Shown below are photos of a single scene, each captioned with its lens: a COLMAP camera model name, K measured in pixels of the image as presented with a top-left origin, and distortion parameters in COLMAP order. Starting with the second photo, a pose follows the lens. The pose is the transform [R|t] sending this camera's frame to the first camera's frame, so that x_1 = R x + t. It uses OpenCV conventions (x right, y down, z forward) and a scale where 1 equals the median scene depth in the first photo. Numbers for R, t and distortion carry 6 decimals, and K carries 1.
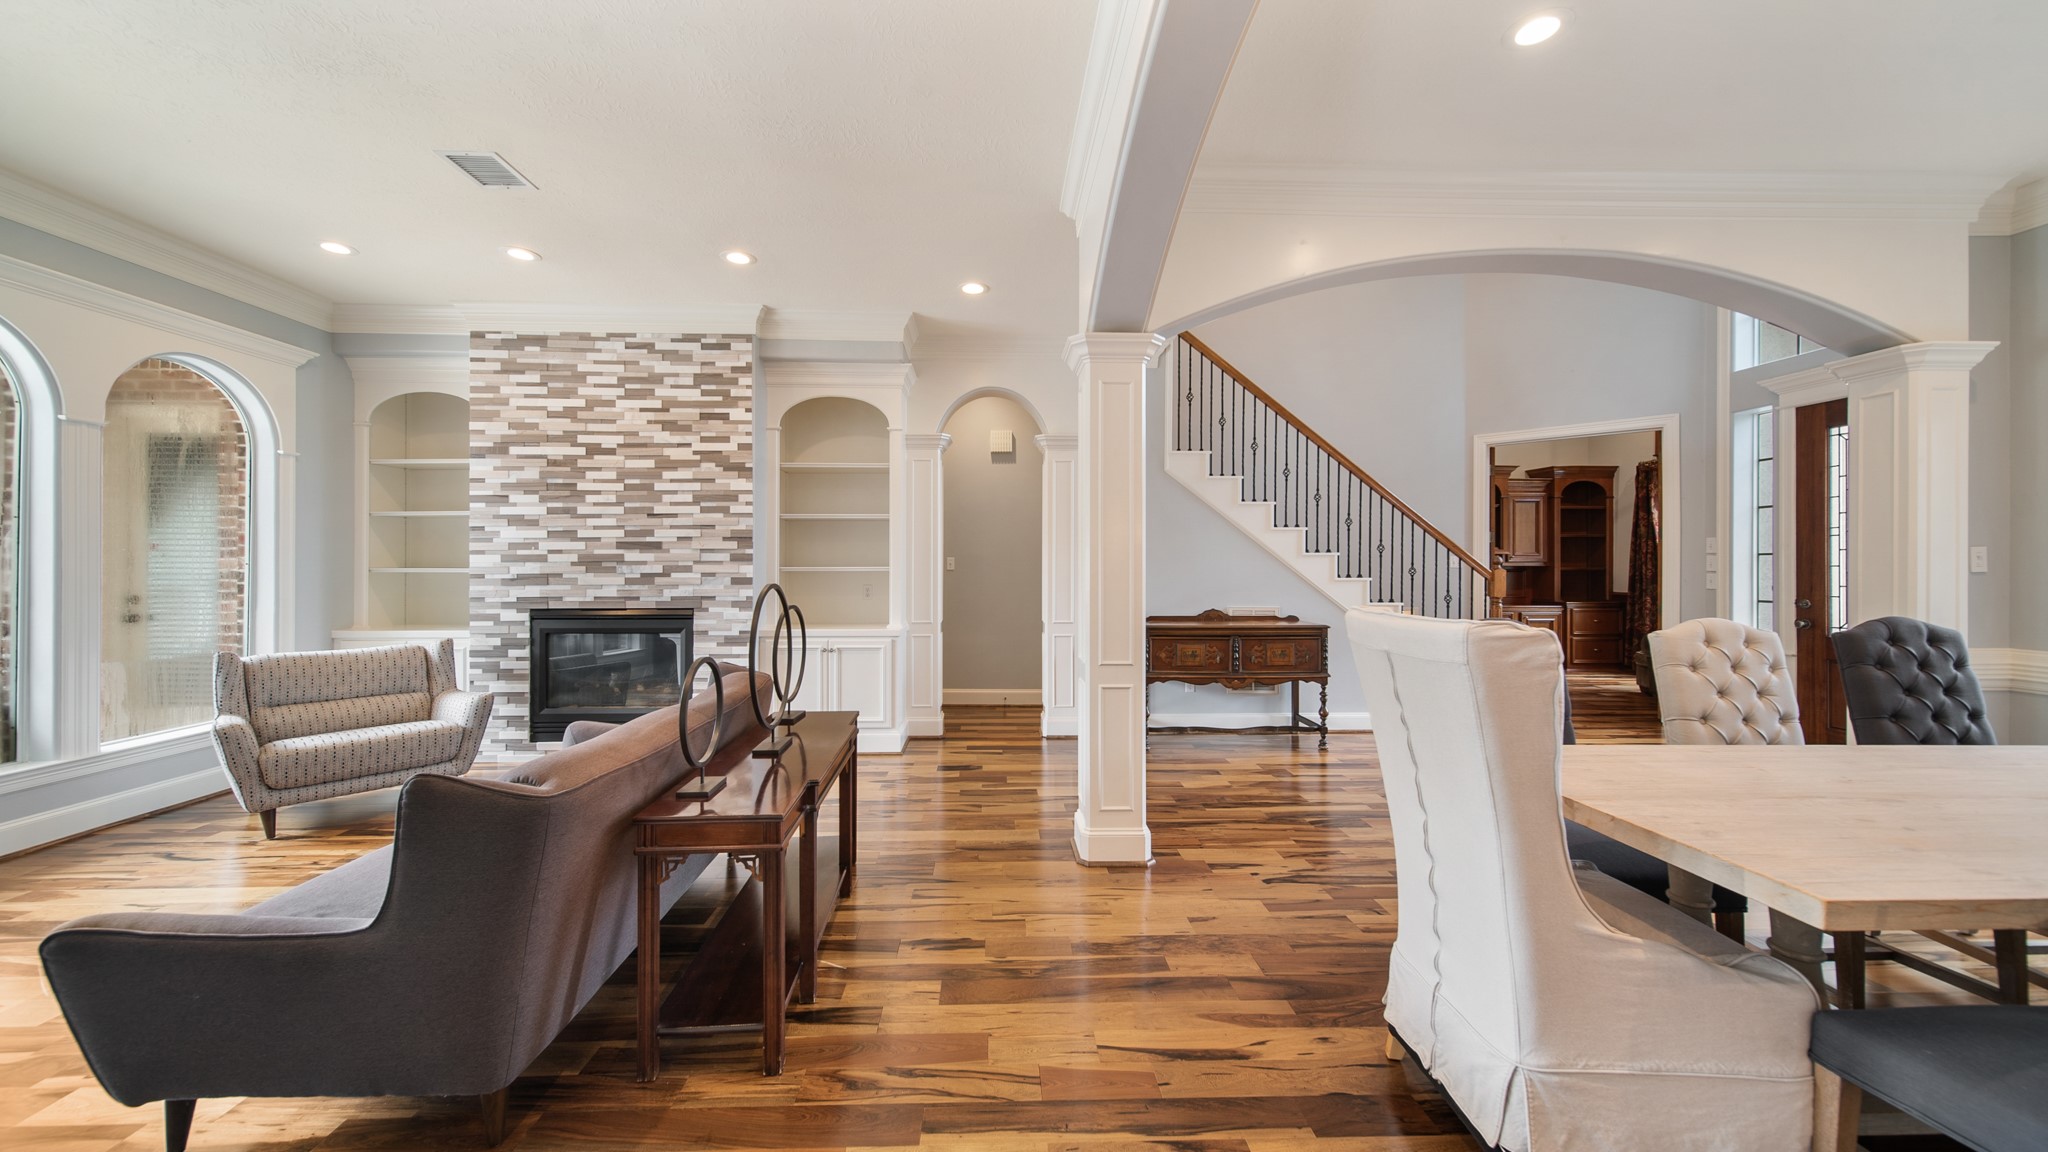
lens RADIAL K [[736.2, 0, 1008.3], [0, 736.2, 571.4], [0, 0, 1]] dist [0.008218, -0.000856]
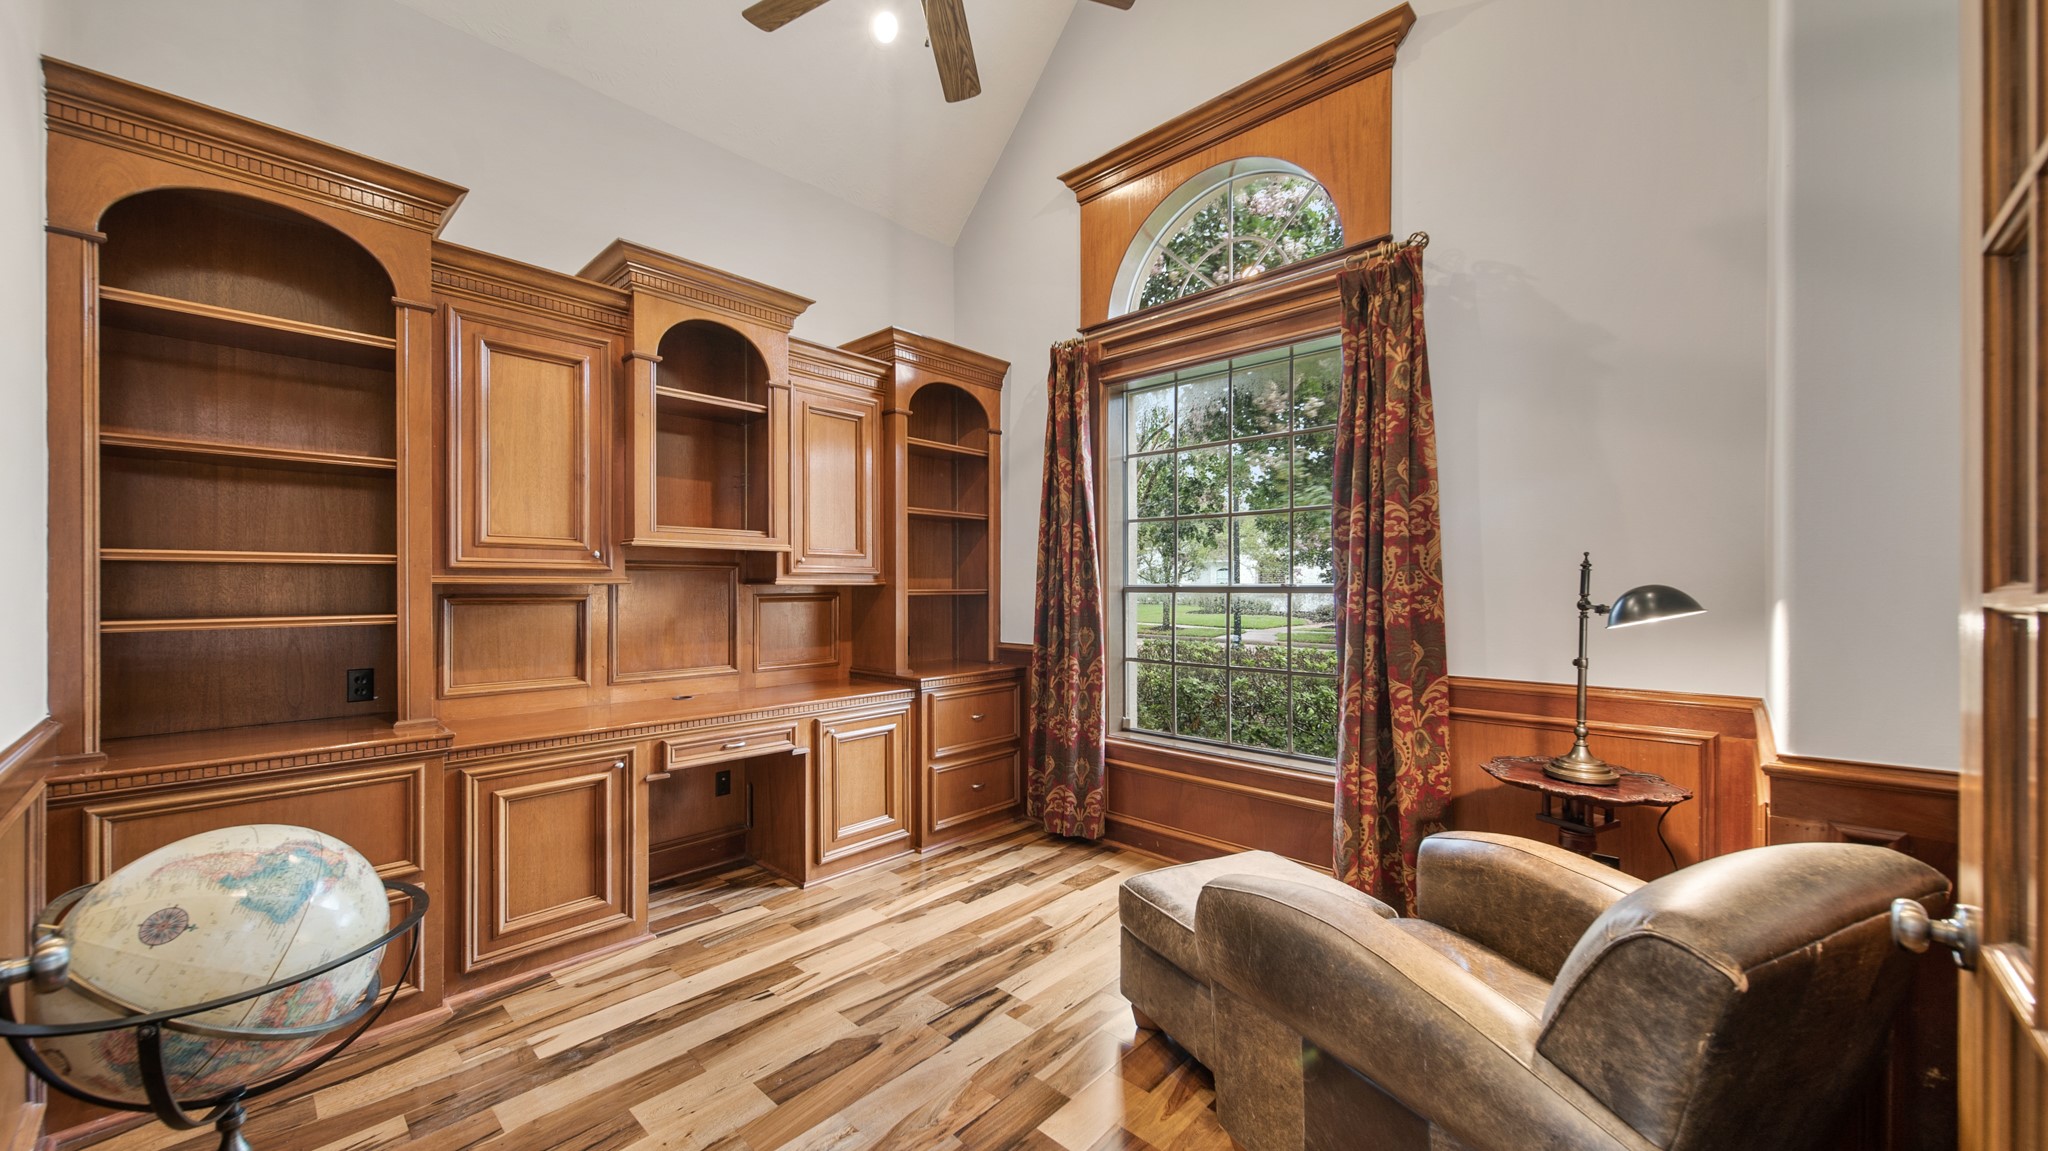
lens RADIAL K [[736.2, 0, 1011.5], [0, 736.2, 591.1], [0, 0, 1]] dist [0.008218, -0.000856]
pose [[0.708820, -0.001601, 0.705387, 1.008920], [0.003358, 0.999994, -0.001105, -0.006244], [-0.705381, 0.003152, 0.708821, 1.352557]]
